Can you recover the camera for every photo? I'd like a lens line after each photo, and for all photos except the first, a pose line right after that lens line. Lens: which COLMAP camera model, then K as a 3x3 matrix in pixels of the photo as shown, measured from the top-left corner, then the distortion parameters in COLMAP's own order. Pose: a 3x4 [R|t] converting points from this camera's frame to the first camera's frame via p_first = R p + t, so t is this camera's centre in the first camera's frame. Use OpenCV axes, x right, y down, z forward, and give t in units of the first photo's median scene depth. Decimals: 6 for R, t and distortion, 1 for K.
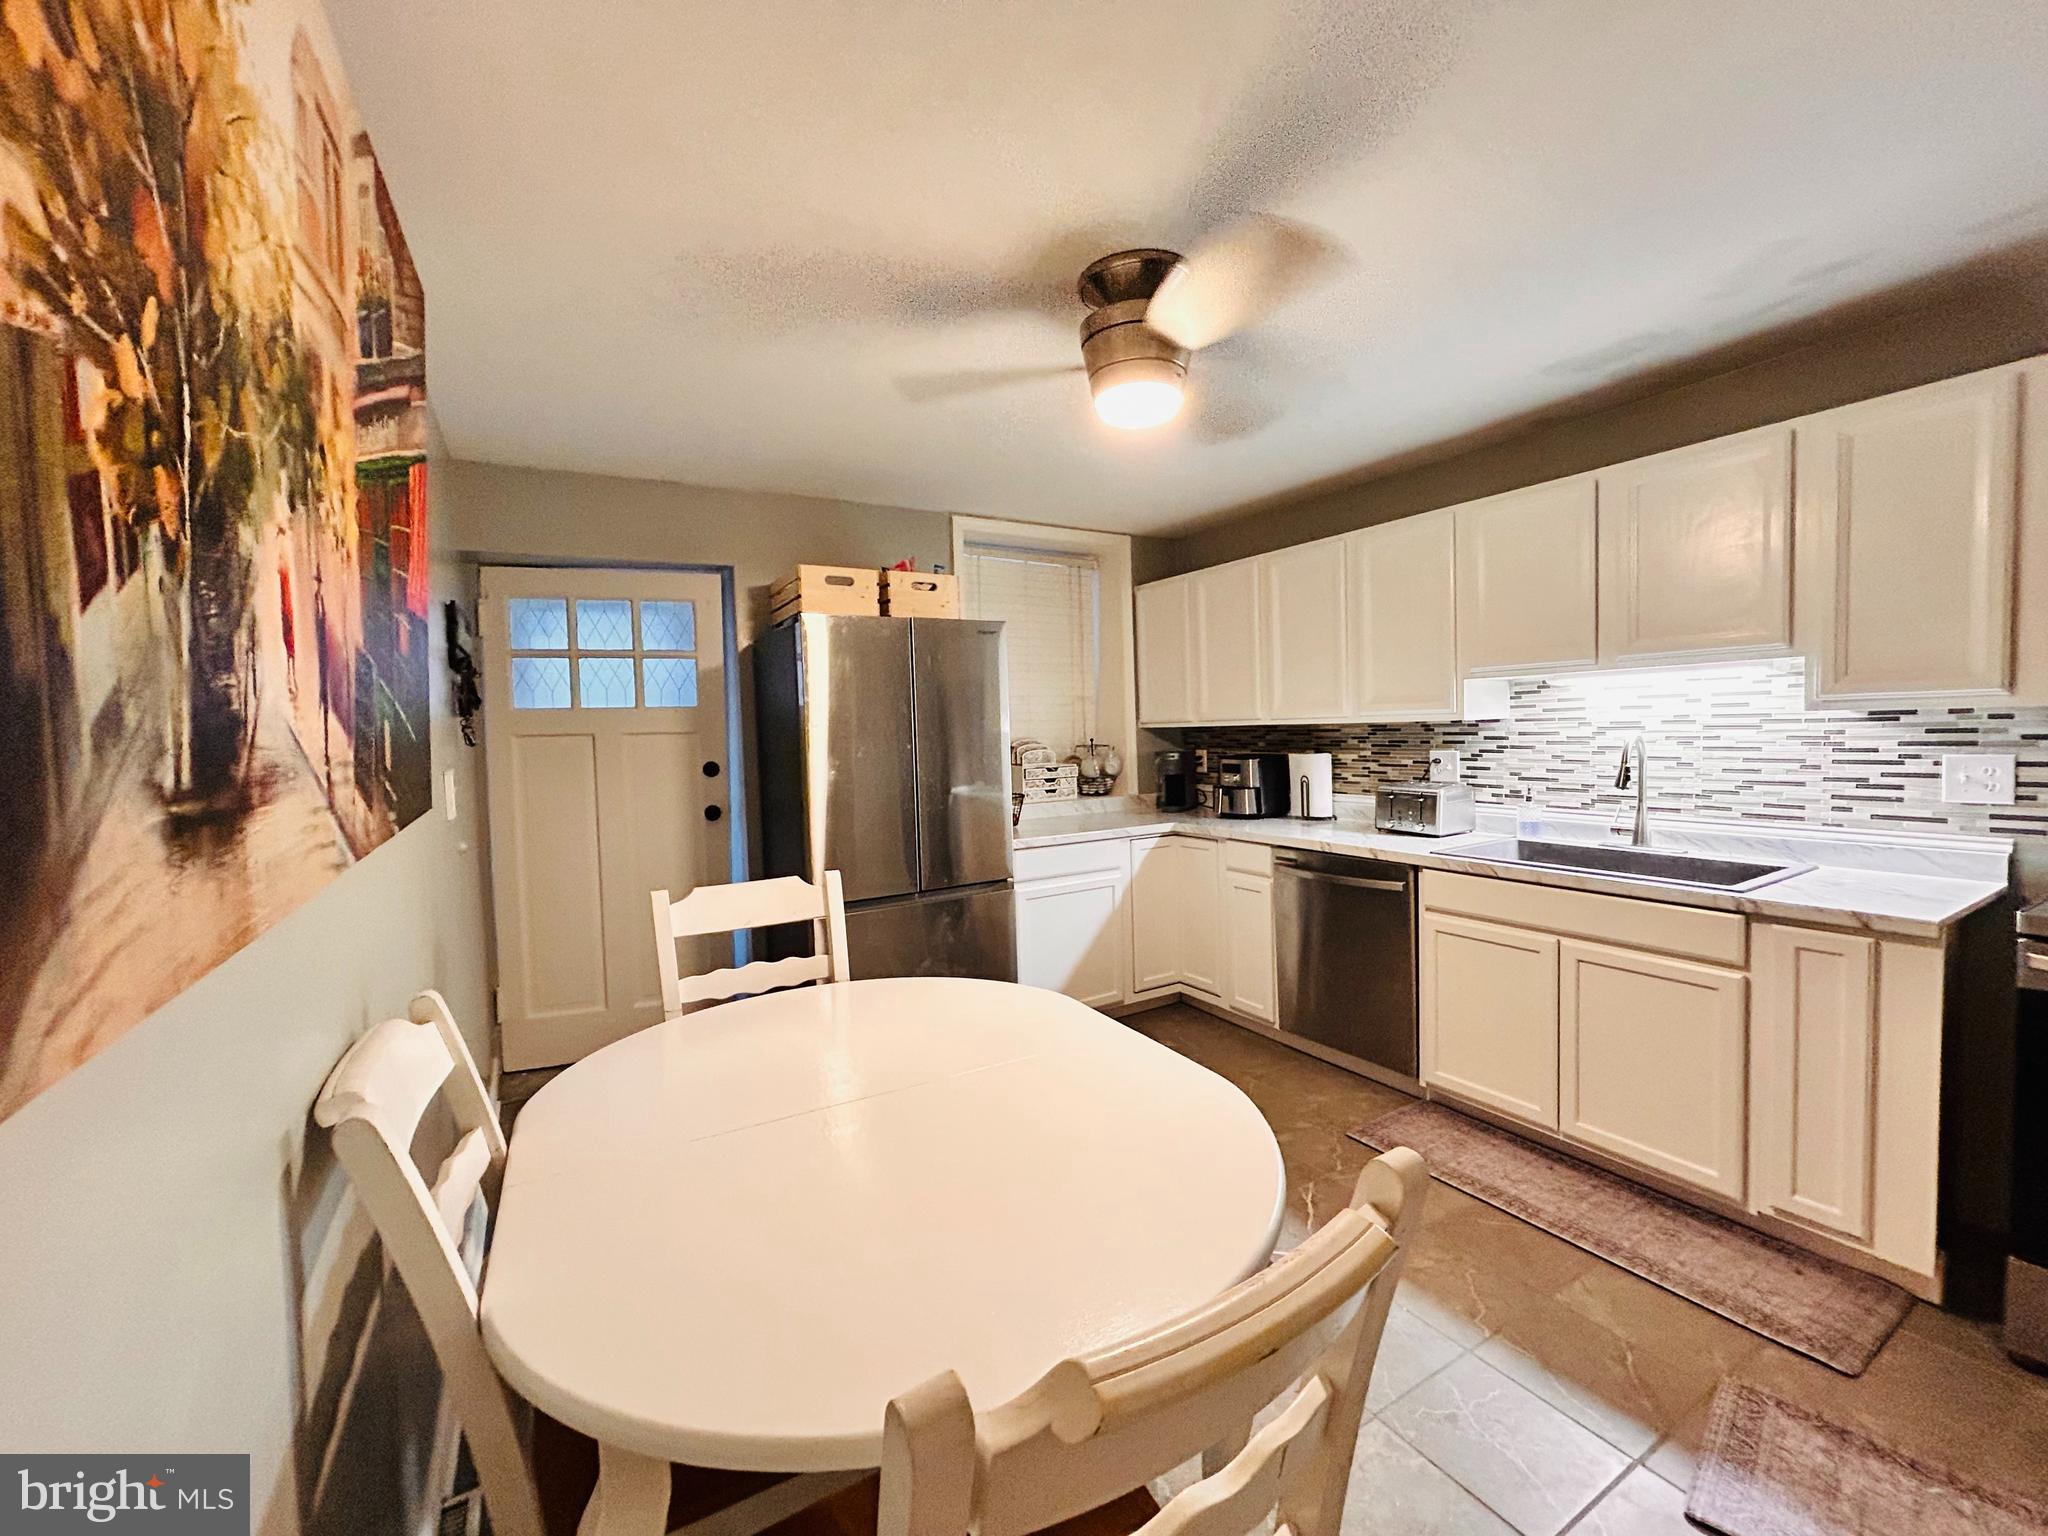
lens RADIAL K [[823.7, 0, 1024.0], [0, 823.7, 768.0], [0, 0, 1]] dist [-0.001323, 0.000109]
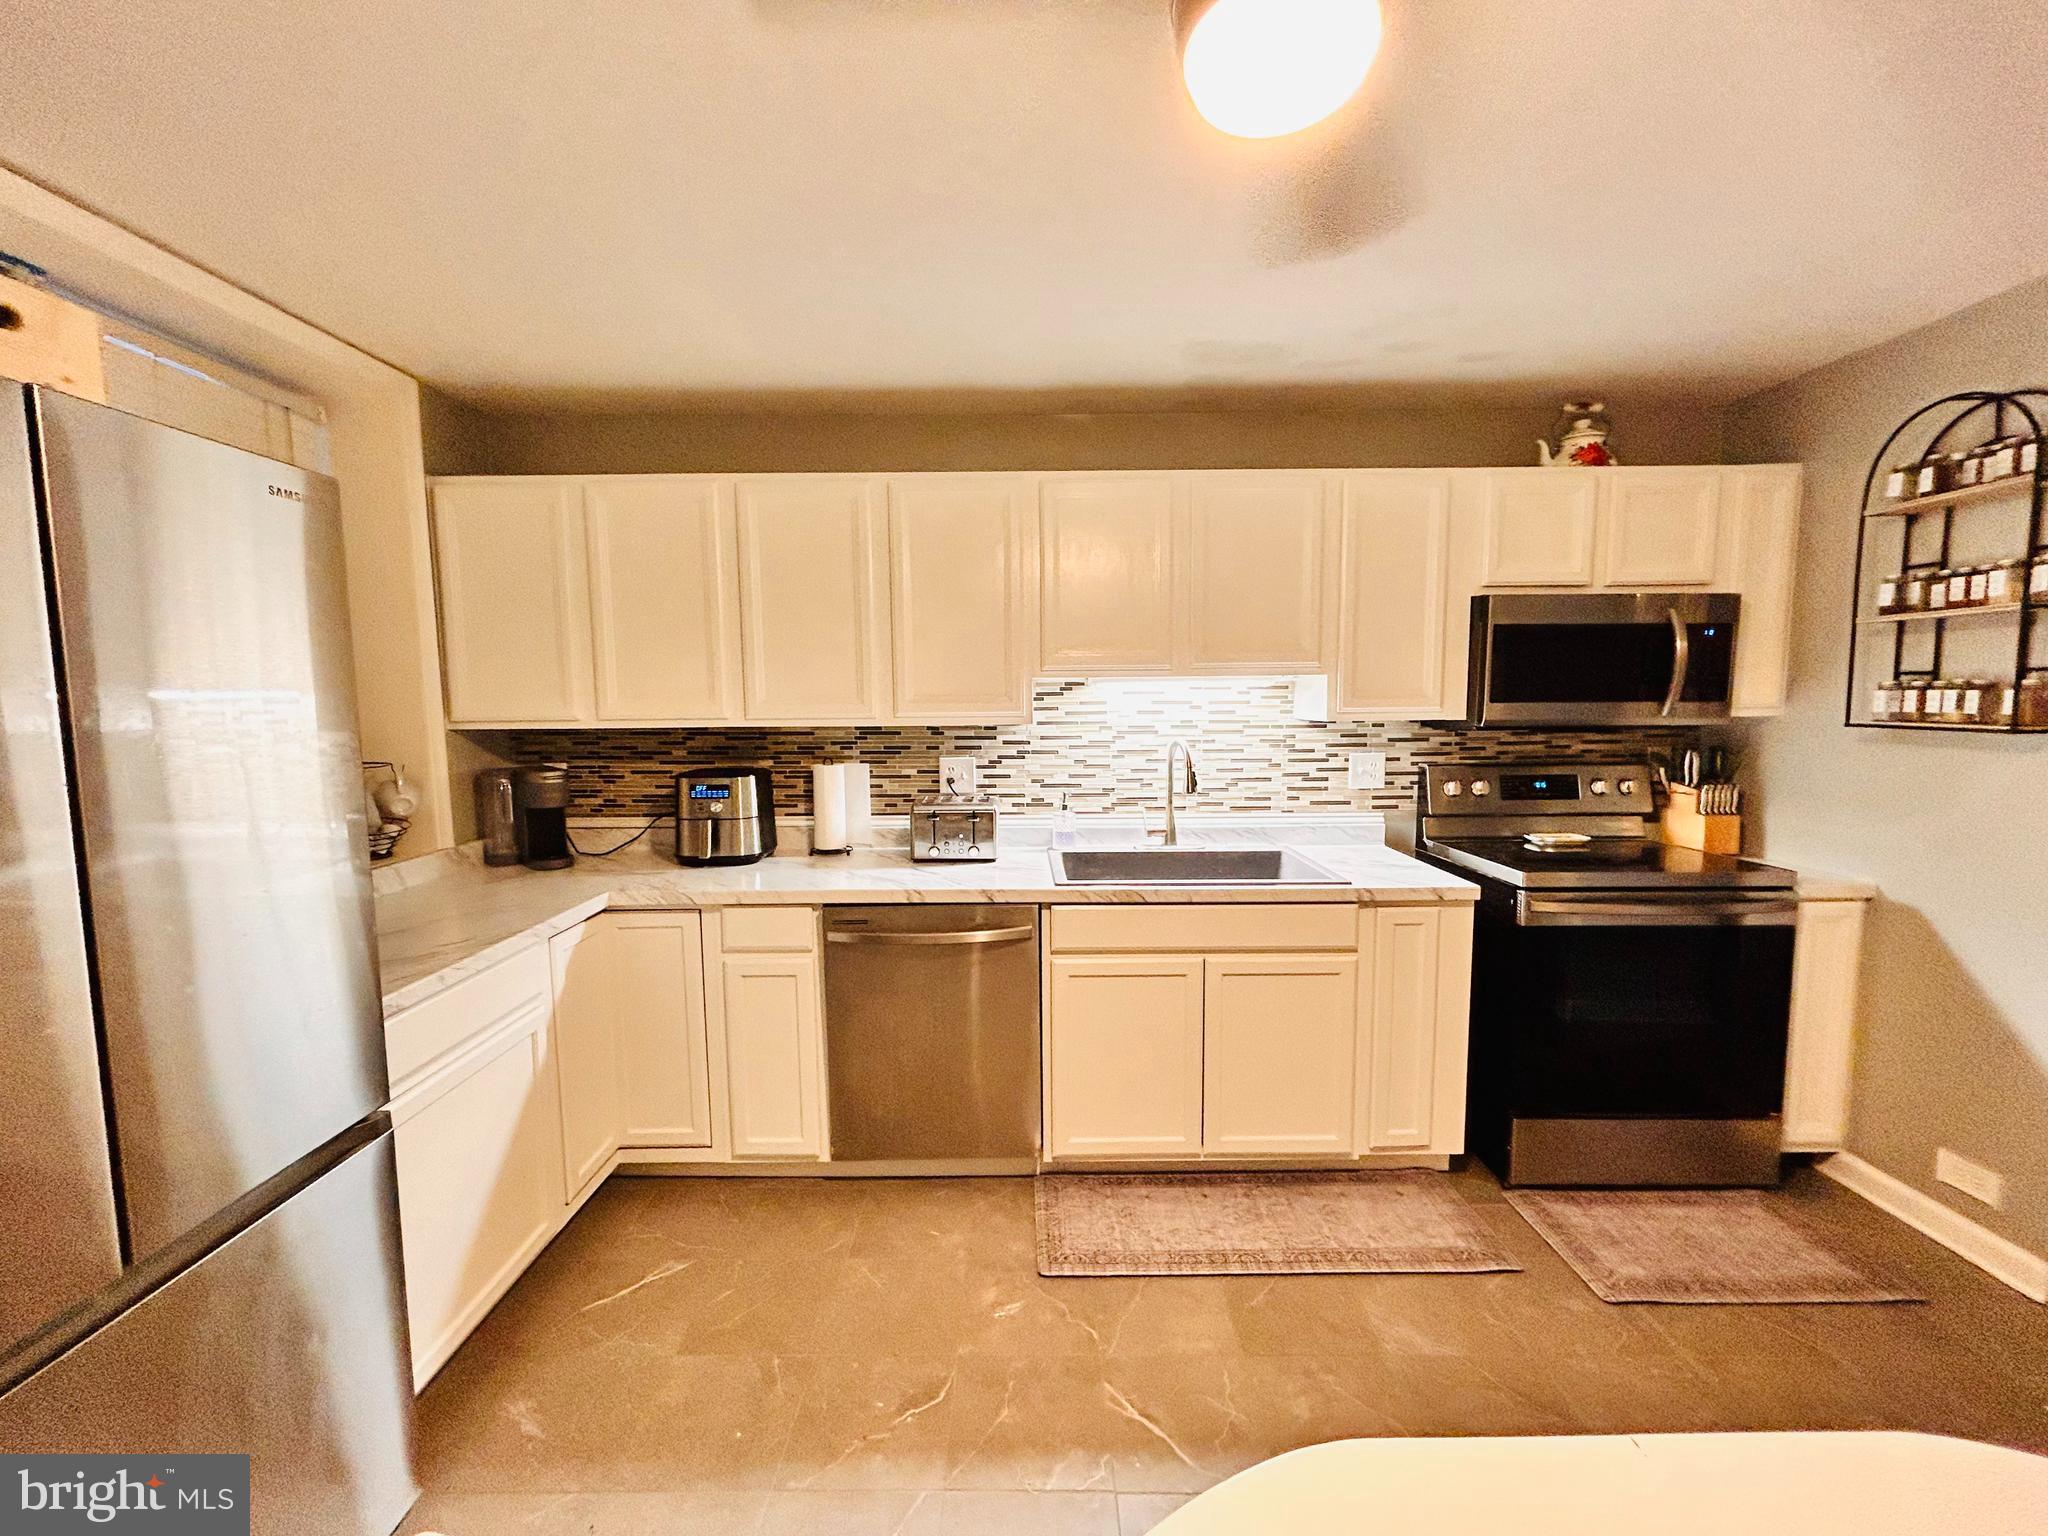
lens RADIAL K [[823.7, 0, 1024.0], [0, 823.7, 768.0], [0, 0, 1]] dist [-0.001323, 0.000109]
pose [[0.514577, -0.049925, 0.855990, -0.215543], [0.036145, 0.998679, 0.036519, -0.043733], [-0.856682, 0.012147, 0.515702, 0.554593]]
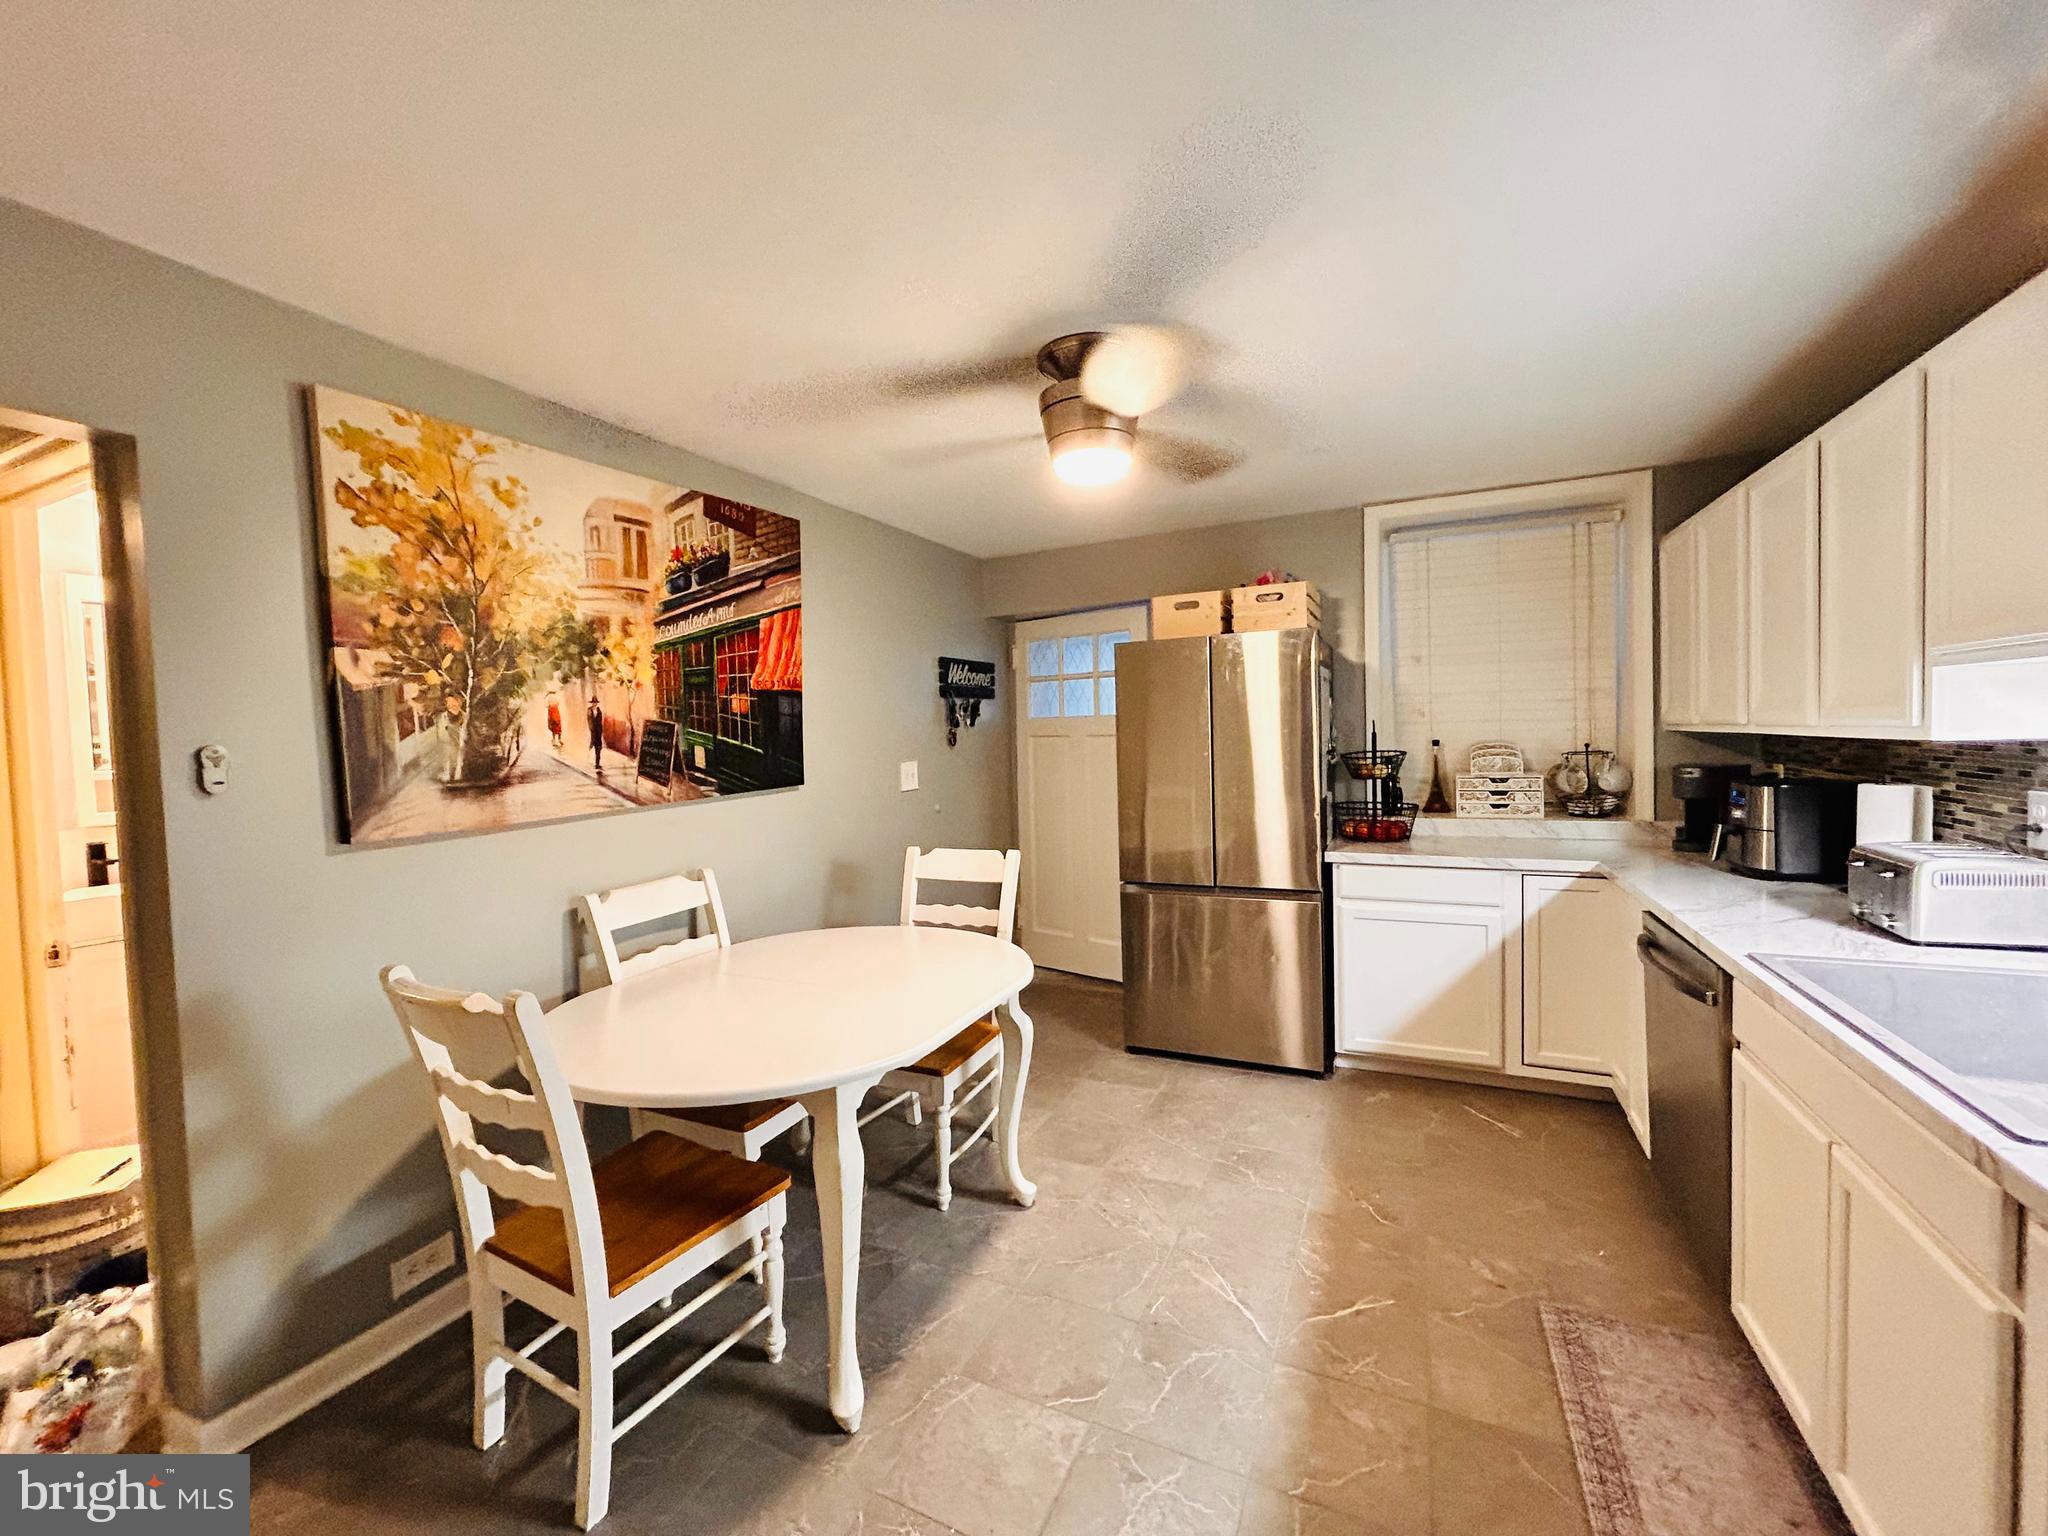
lens RADIAL K [[823.7, 0, 1024.0], [0, 823.7, 768.0], [0, 0, 1]] dist [-0.001323, 0.000109]
pose [[0.560910, 0.049056, -0.826422, 0.644819], [-0.026973, 0.998796, 0.040981, -0.045459], [0.827438, -0.000696, 0.561557, 0.182848]]
